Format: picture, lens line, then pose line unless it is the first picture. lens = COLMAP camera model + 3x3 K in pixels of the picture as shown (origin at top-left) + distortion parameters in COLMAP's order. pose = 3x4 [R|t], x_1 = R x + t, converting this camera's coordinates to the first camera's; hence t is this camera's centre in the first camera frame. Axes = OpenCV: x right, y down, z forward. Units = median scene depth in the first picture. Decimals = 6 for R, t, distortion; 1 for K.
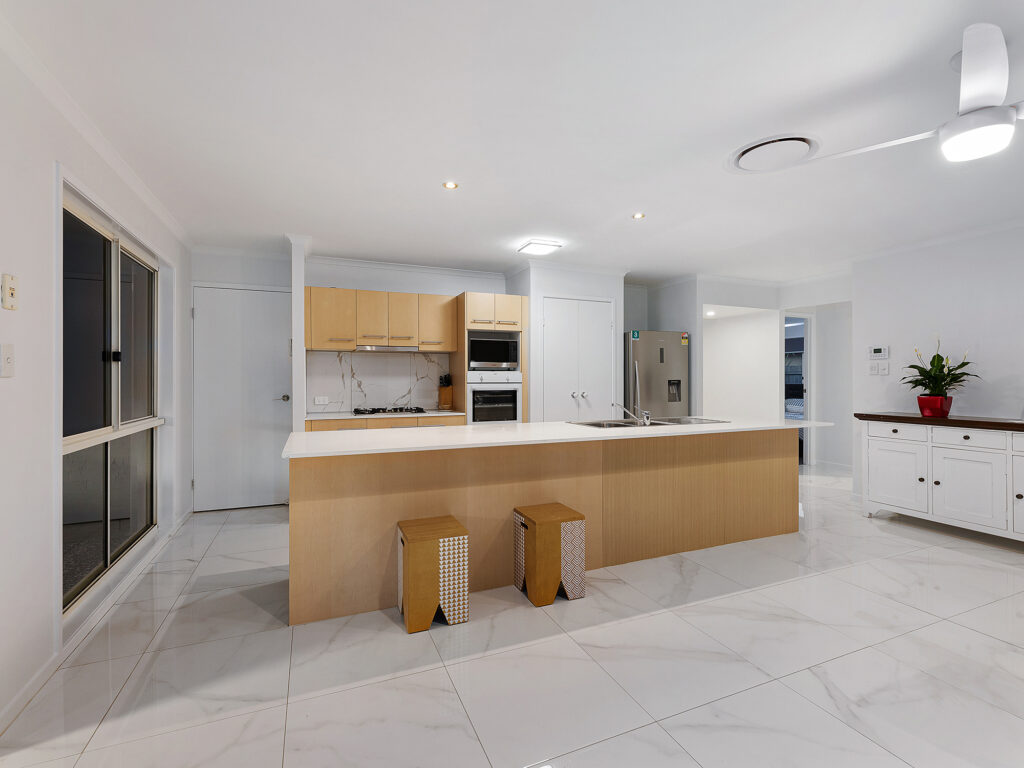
lens RADIAL K [[478.6, 0, 512.0], [0, 478.6, 384.0], [0, 0, 1]] dist [0.001030, 0.000340]
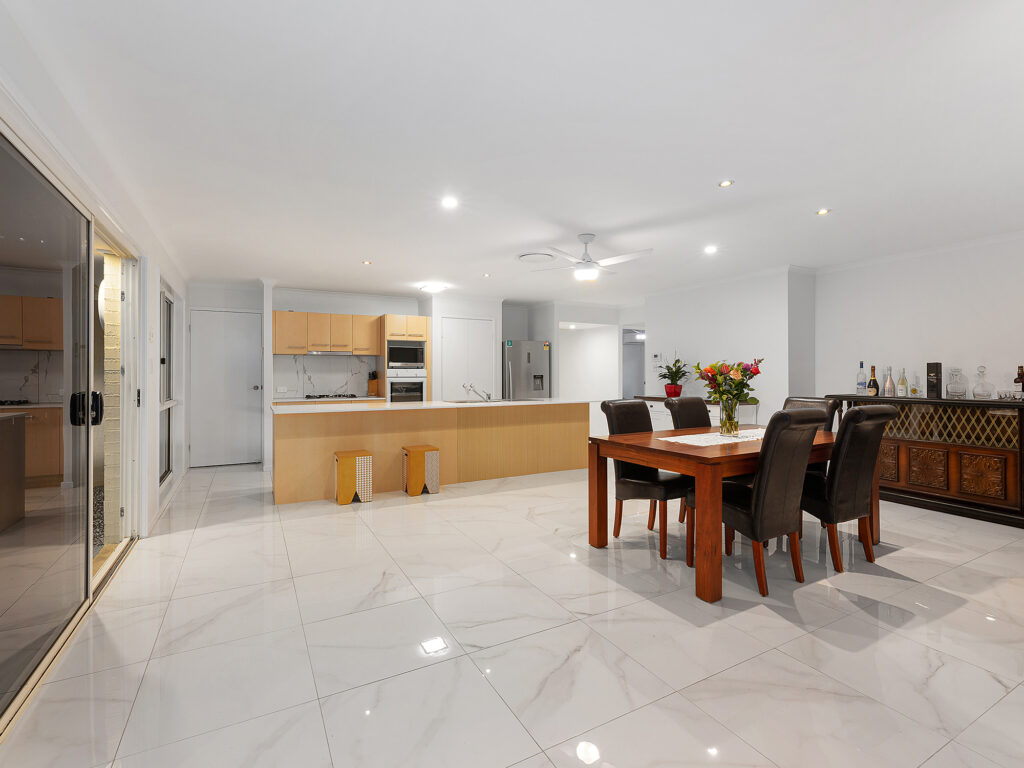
lens RADIAL K [[487.9, 0, 508.0], [0, 487.9, 376.1], [0, 0, 1]] dist [0.000322, -0.000001]
pose [[0.995912, -0.001152, 0.090321, 0.135998], [0.001807, 0.999973, -0.007174, 0.005901], [-0.090310, 0.007308, 0.995887, -0.491860]]
